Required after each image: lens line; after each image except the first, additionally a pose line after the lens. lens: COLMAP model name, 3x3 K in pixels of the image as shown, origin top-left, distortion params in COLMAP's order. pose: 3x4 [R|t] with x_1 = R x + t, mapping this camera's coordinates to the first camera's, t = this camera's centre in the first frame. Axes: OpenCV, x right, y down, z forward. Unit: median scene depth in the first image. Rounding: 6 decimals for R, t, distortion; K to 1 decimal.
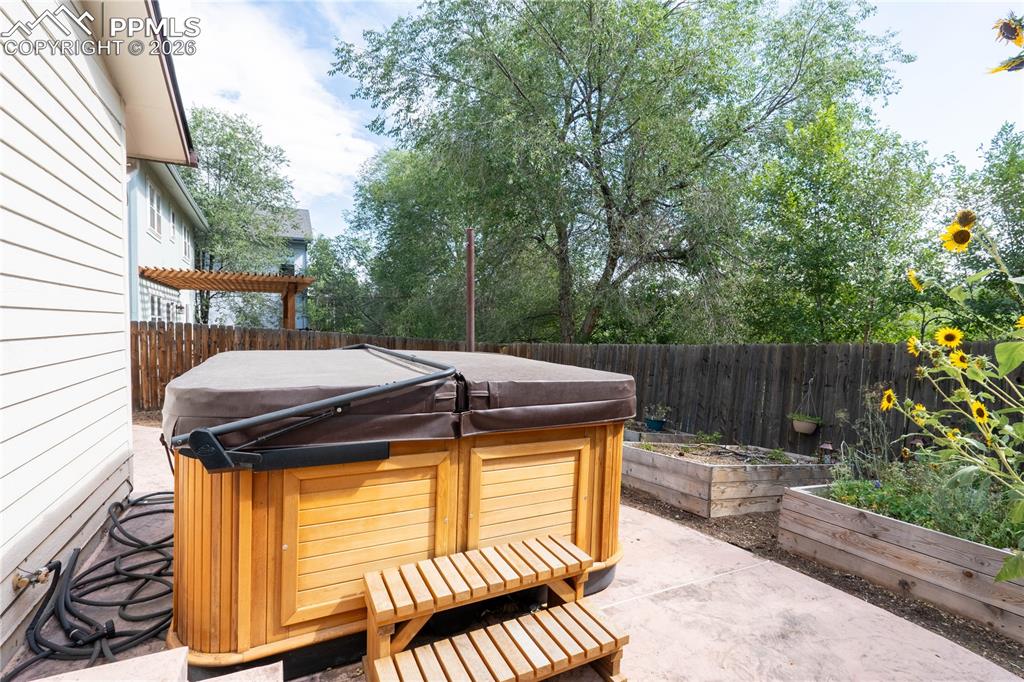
lens RADIAL K [[463.2, 0, 512.2], [0, 463.2, 339.2], [0, 0, 1]] dist [-0.012506, 0.001481]
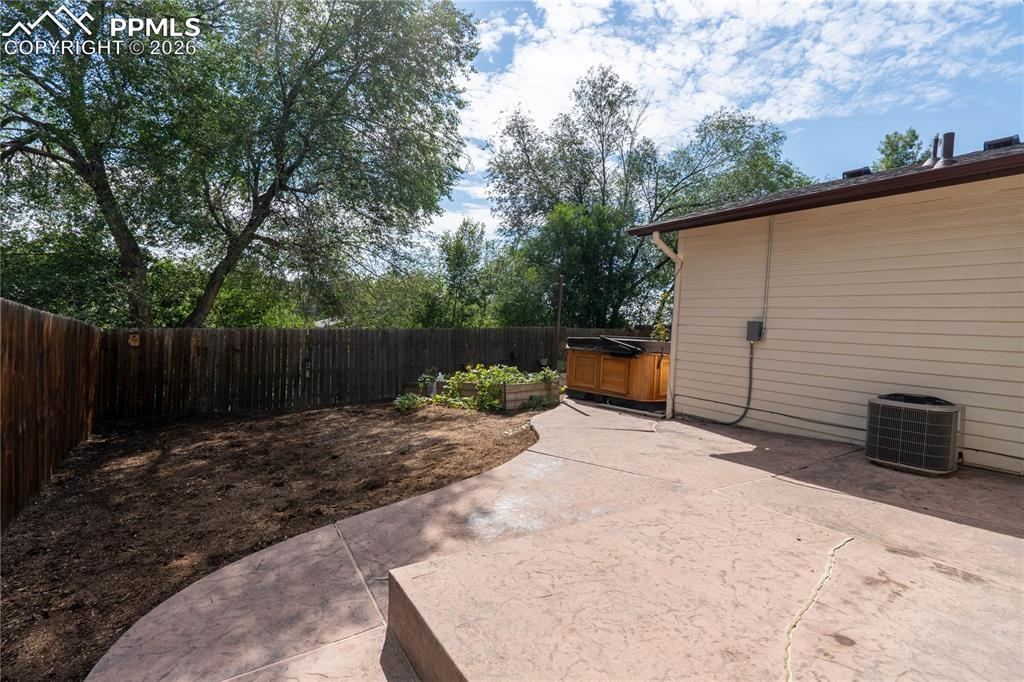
lens RADIAL K [[463.2, 0, 512.2], [0, 463.2, 339.2], [0, 0, 1]] dist [-0.012506, 0.001481]
pose [[-0.095595, -0.044932, 0.994406, -3.233412], [-0.024423, 0.998786, 0.042782, -0.076937], [-0.995121, -0.020196, -0.096577, 2.152526]]
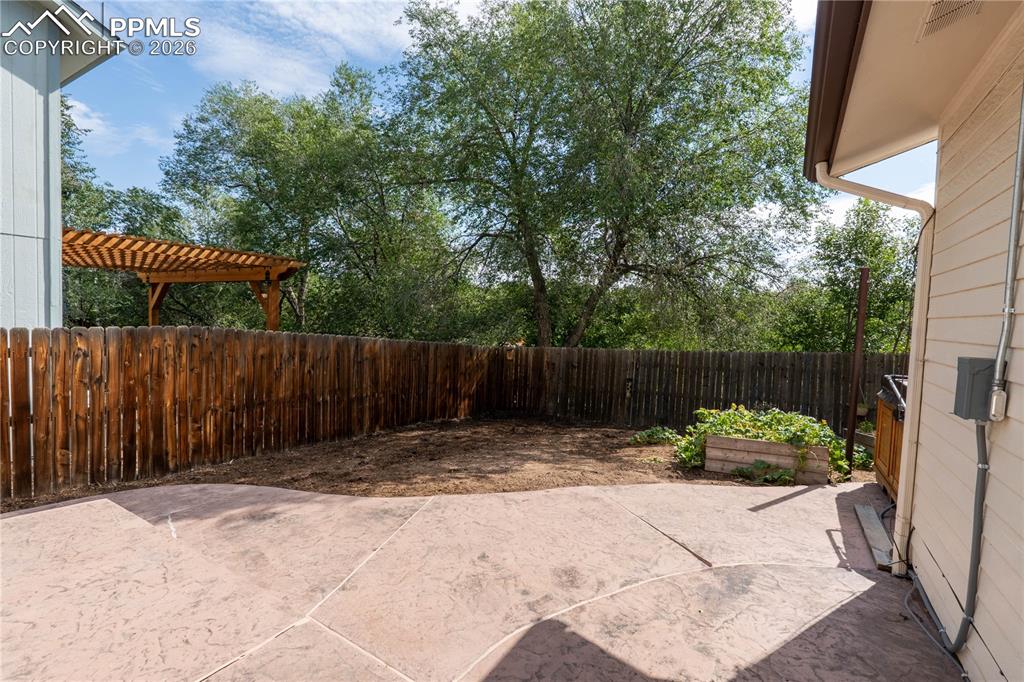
lens RADIAL K [[463.2, 0, 512.2], [0, 463.2, 339.2], [0, 0, 1]] dist [-0.012506, 0.001481]
pose [[0.851478, -0.004266, 0.524372, -2.248142], [-0.009632, 0.999671, 0.023773, -0.127702], [-0.524301, -0.025293, 0.851157, 0.736779]]
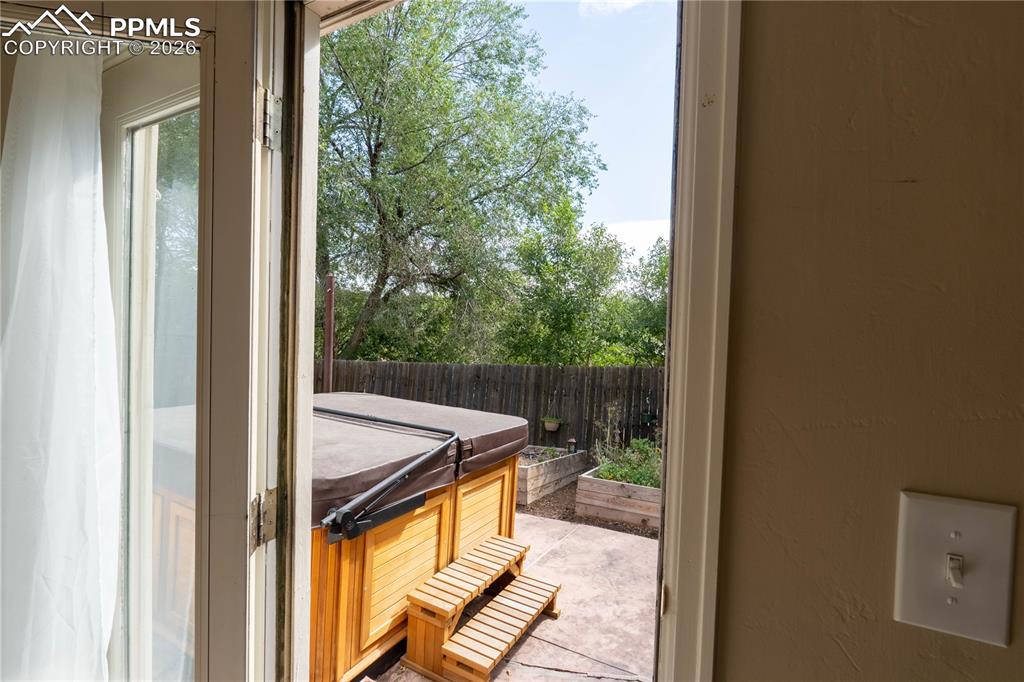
lens RADIAL K [[463.2, 0, 512.2], [0, 463.2, 339.2], [0, 0, 1]] dist [-0.012506, 0.001481]
pose [[0.828495, 0.009240, 0.559920, -0.520095], [-0.011828, 0.999930, 0.001000, -0.150505], [-0.559871, -0.007452, 0.828546, -0.176128]]
